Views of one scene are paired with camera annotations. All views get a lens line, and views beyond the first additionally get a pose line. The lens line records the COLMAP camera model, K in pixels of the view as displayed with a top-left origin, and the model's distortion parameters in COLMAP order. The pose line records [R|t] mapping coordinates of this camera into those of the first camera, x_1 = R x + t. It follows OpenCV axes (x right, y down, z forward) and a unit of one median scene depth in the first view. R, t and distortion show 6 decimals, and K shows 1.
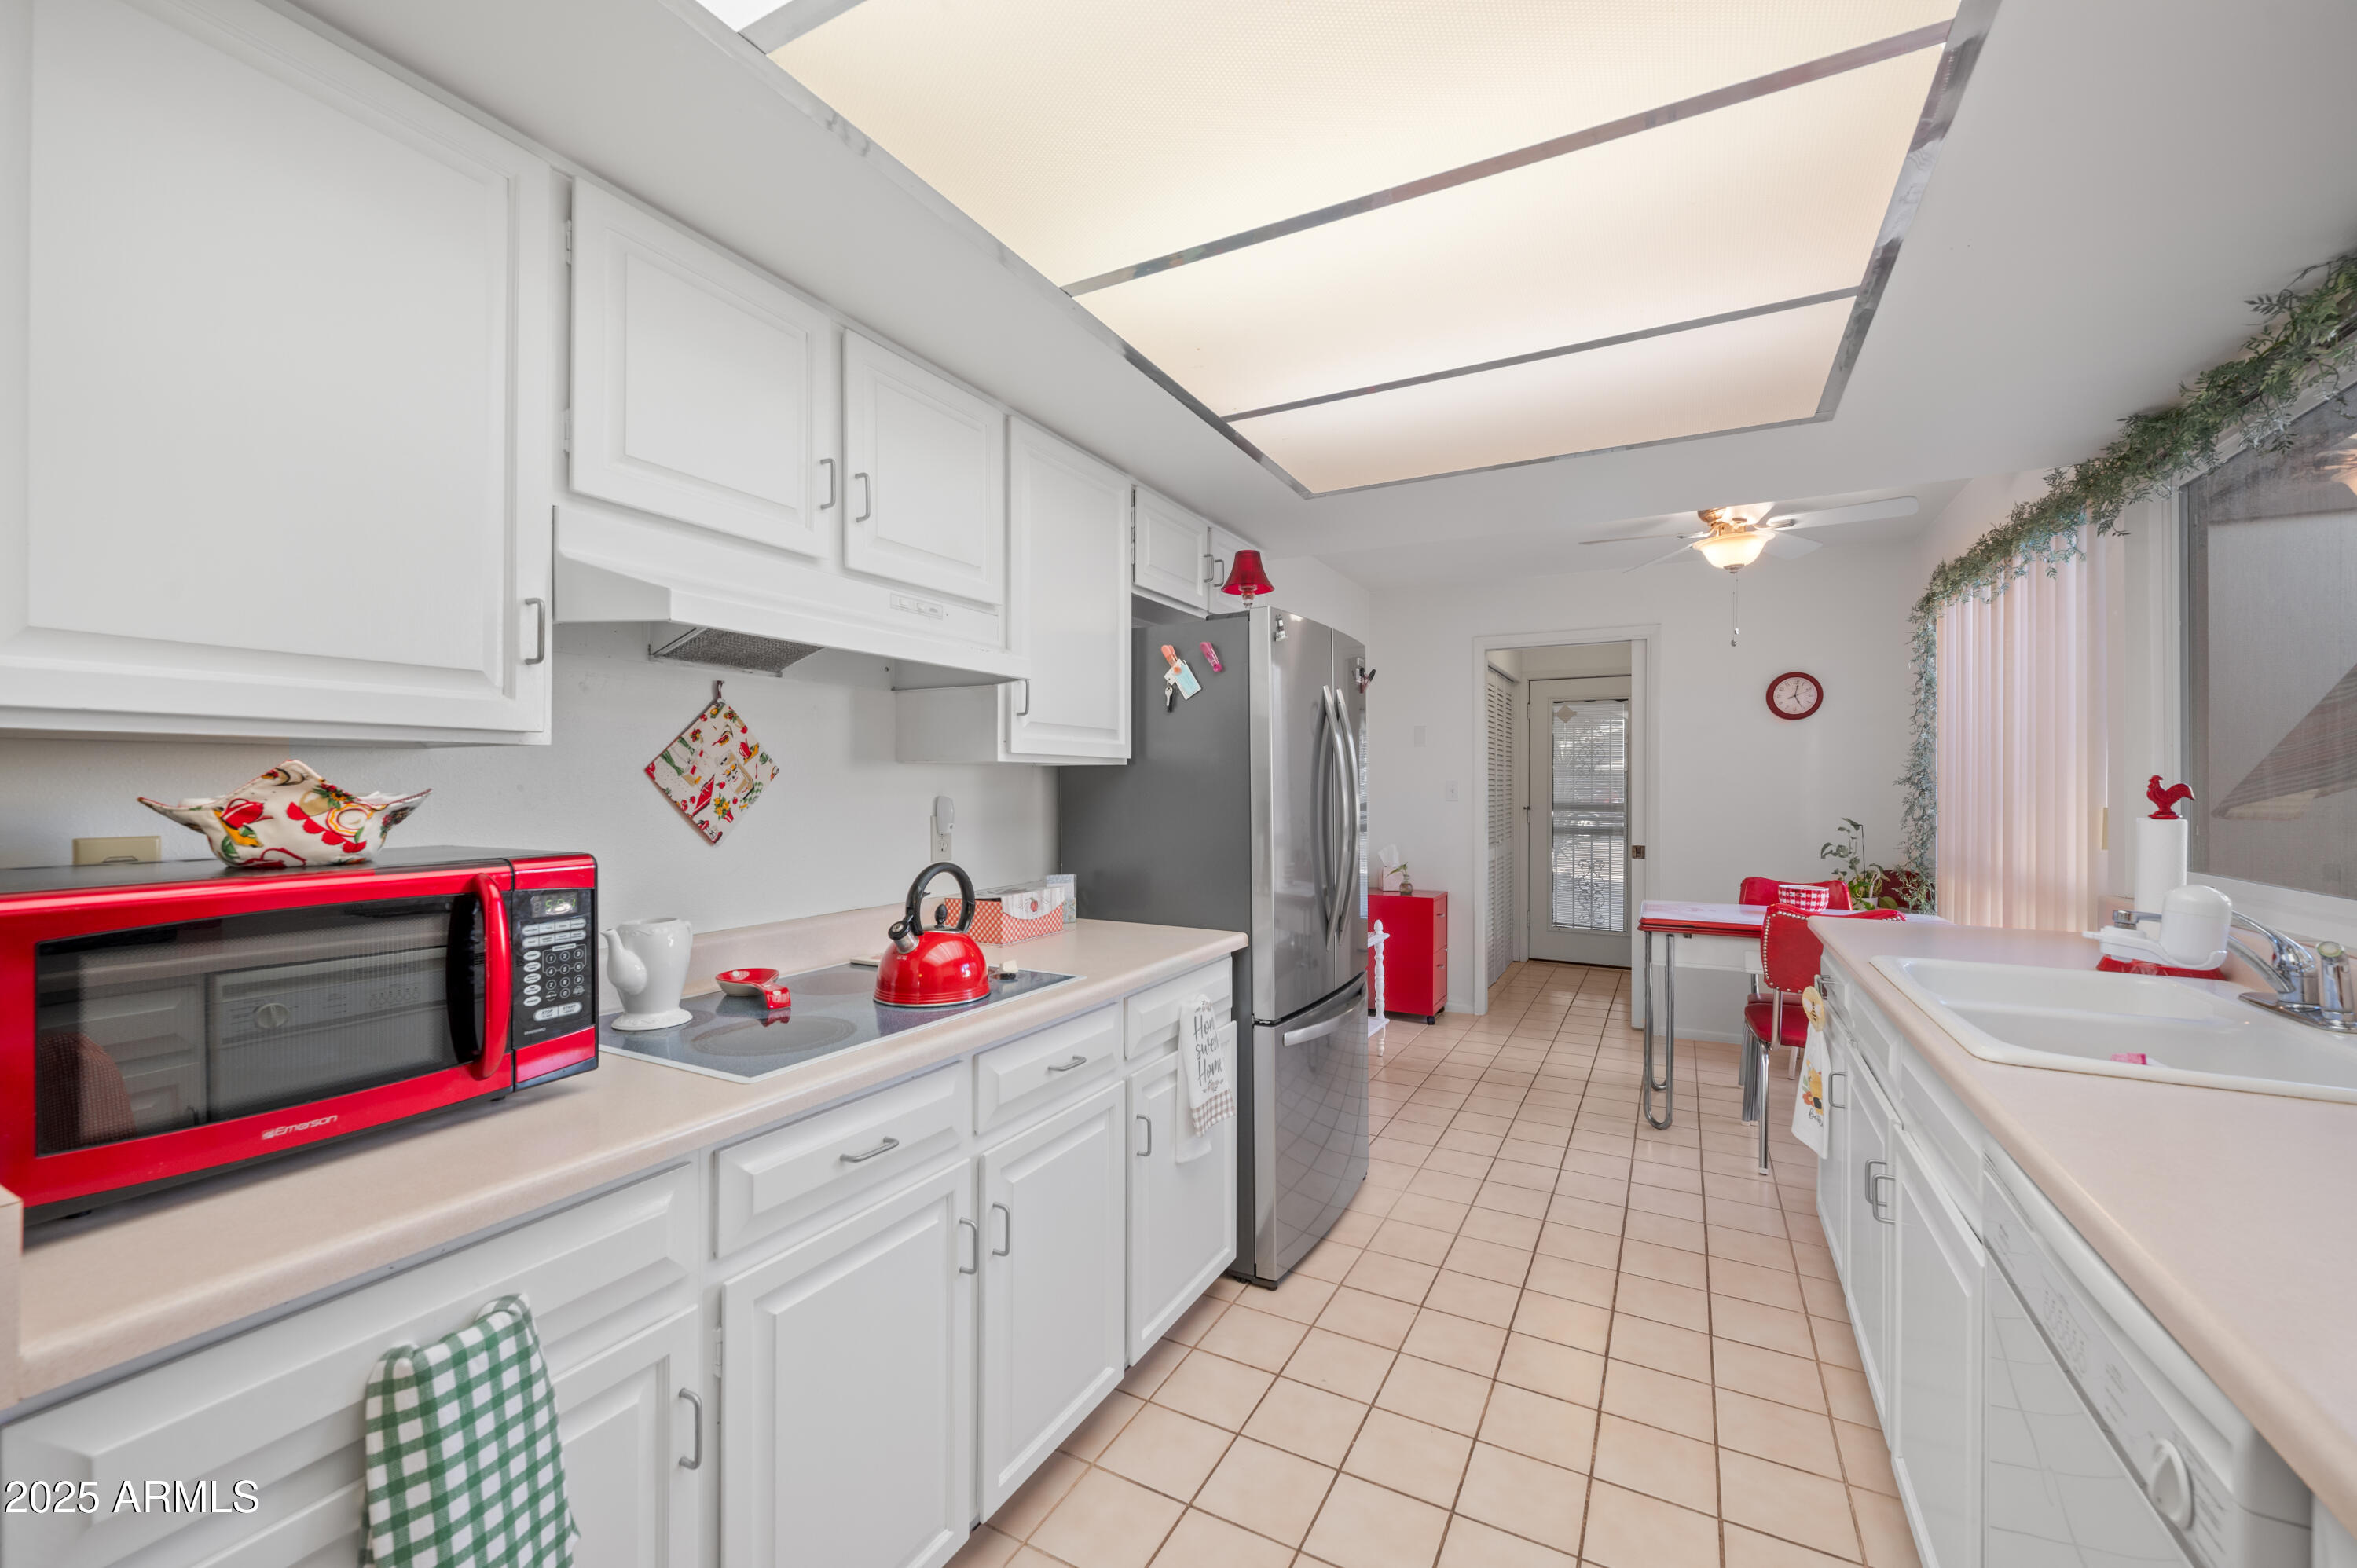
lens RADIAL K [[938.1, 0, 1175.5], [0, 938.1, 788.2], [0, 0, 1]] dist [-0.006857, -0.000181]
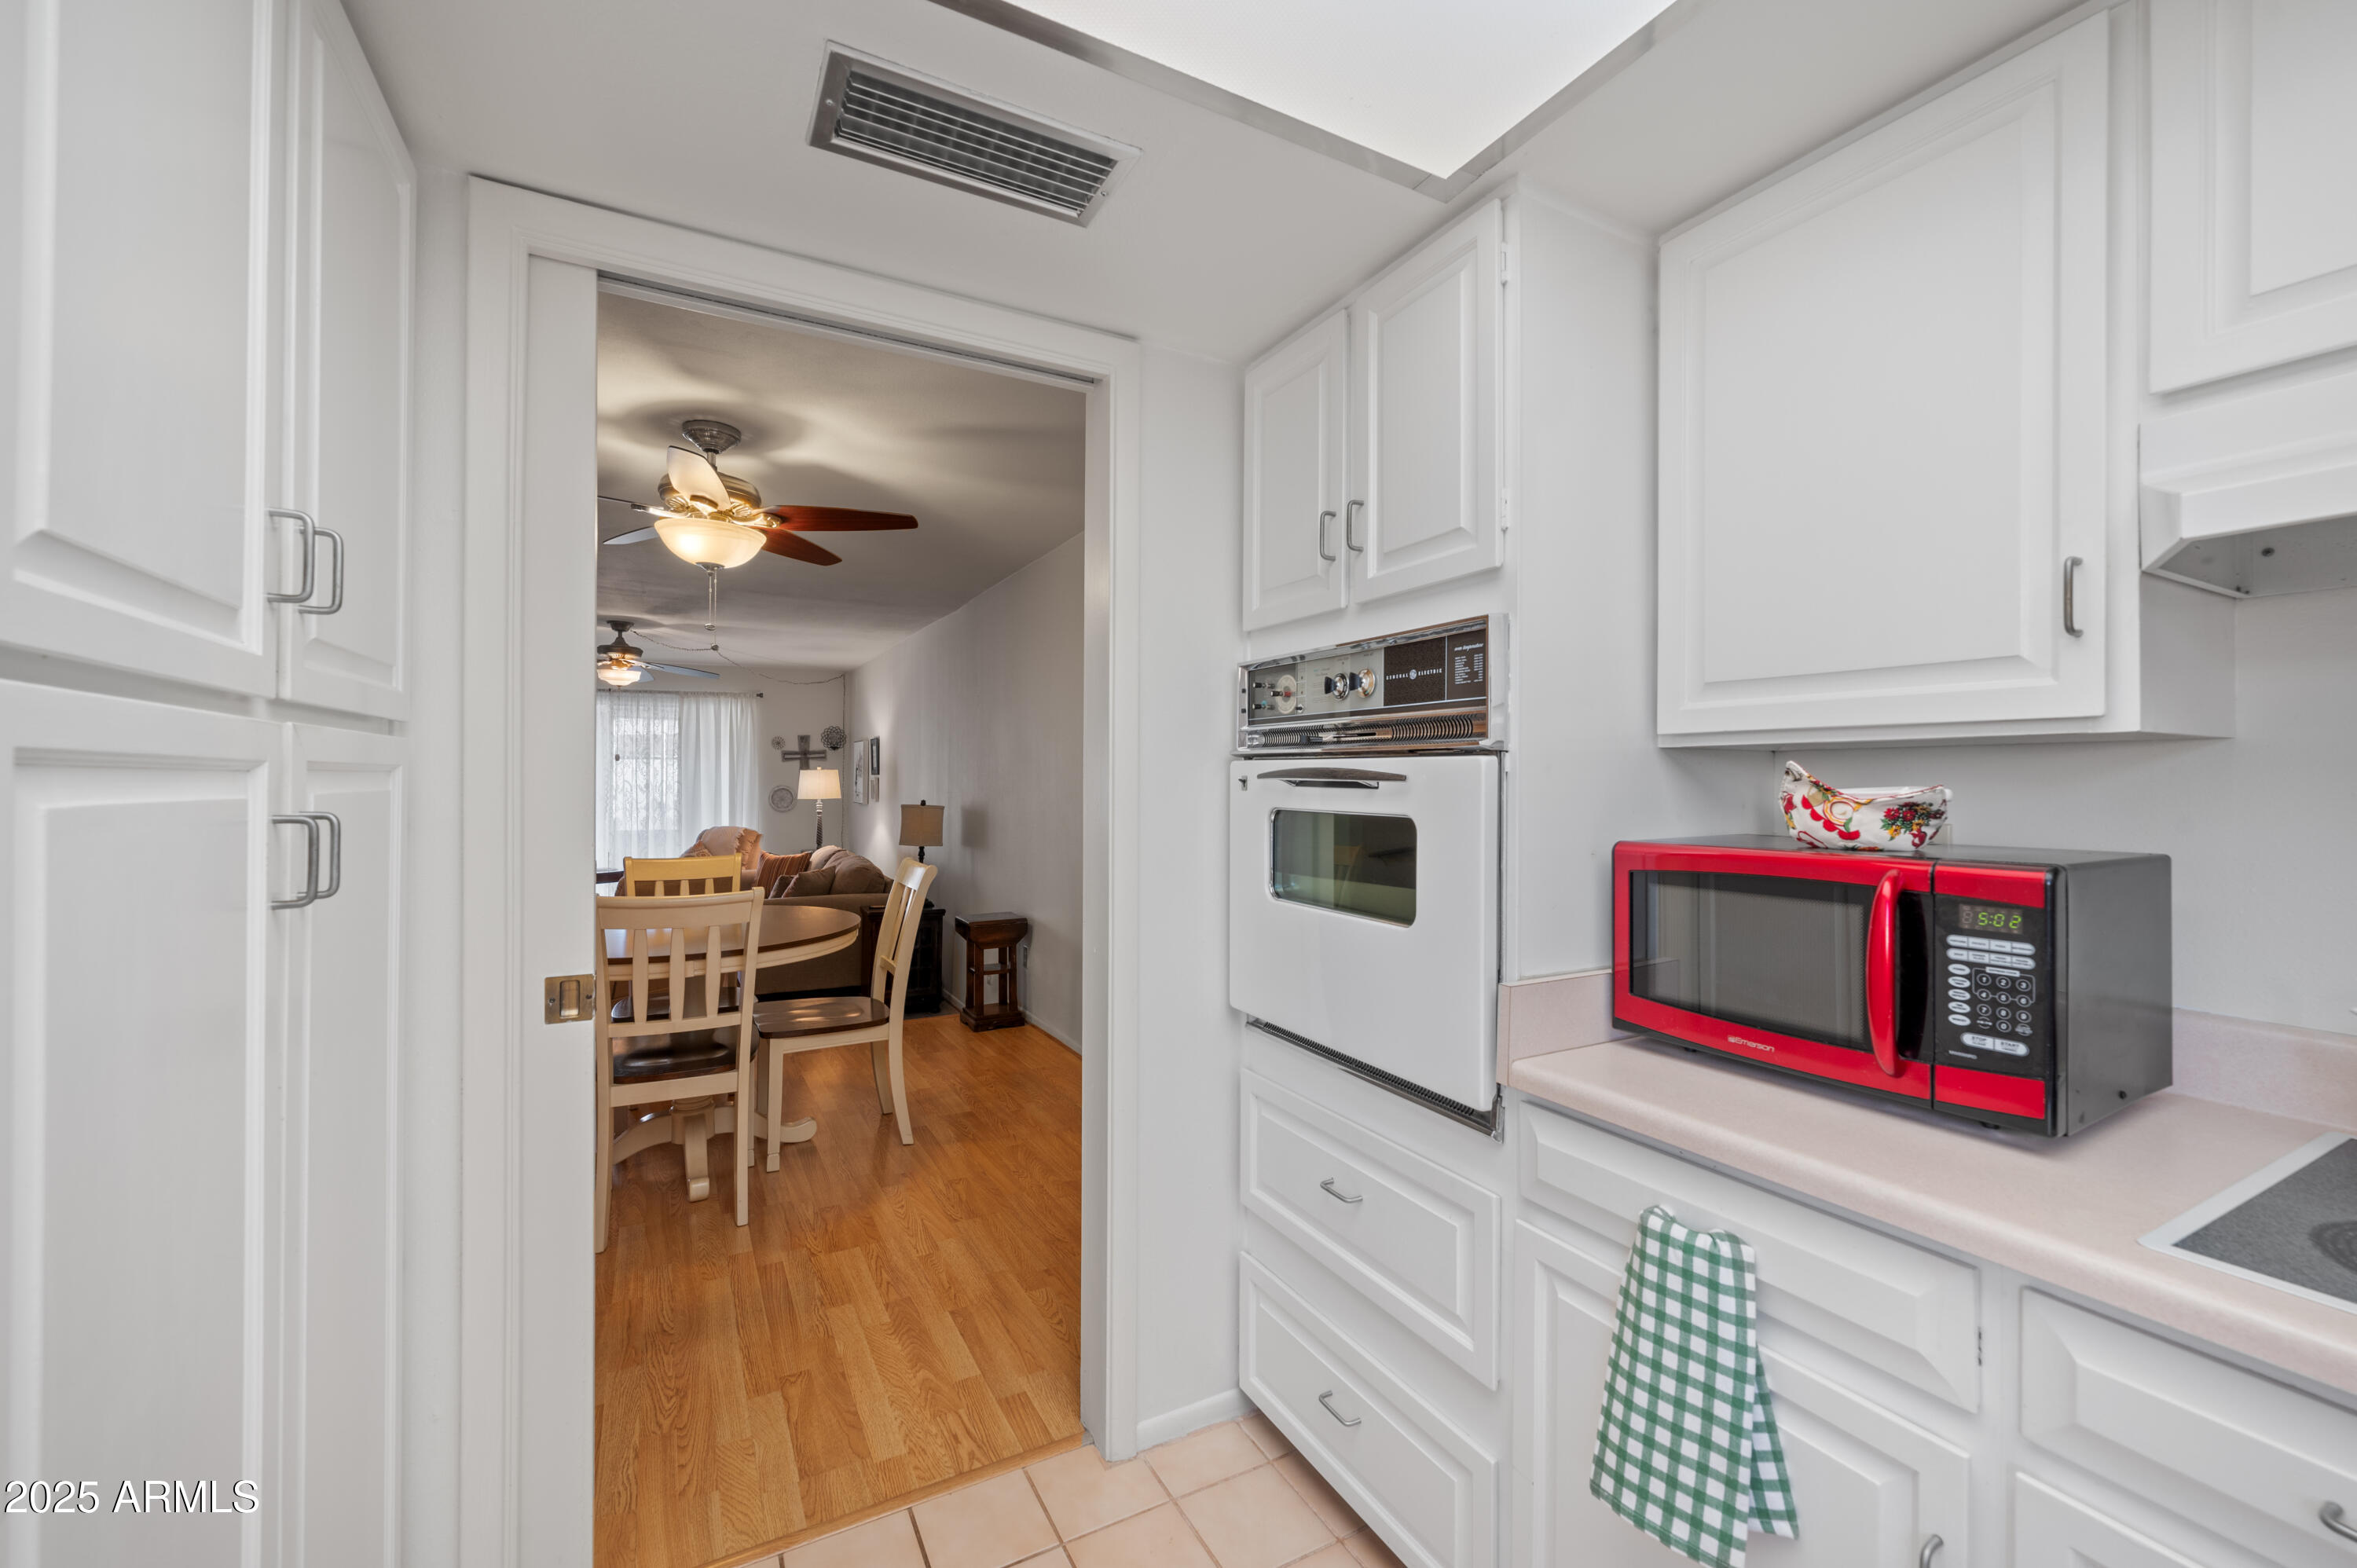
lens RADIAL K [[938.1, 0, 1188.4], [0, 938.1, 773.6], [0, 0, 1]] dist [-0.006857, -0.000181]
pose [[-0.548761, -0.009786, -0.835922, 0.478369], [-0.008115, 0.999947, -0.006379, 0.001338], [0.835940, 0.003283, -0.548811, 0.872740]]
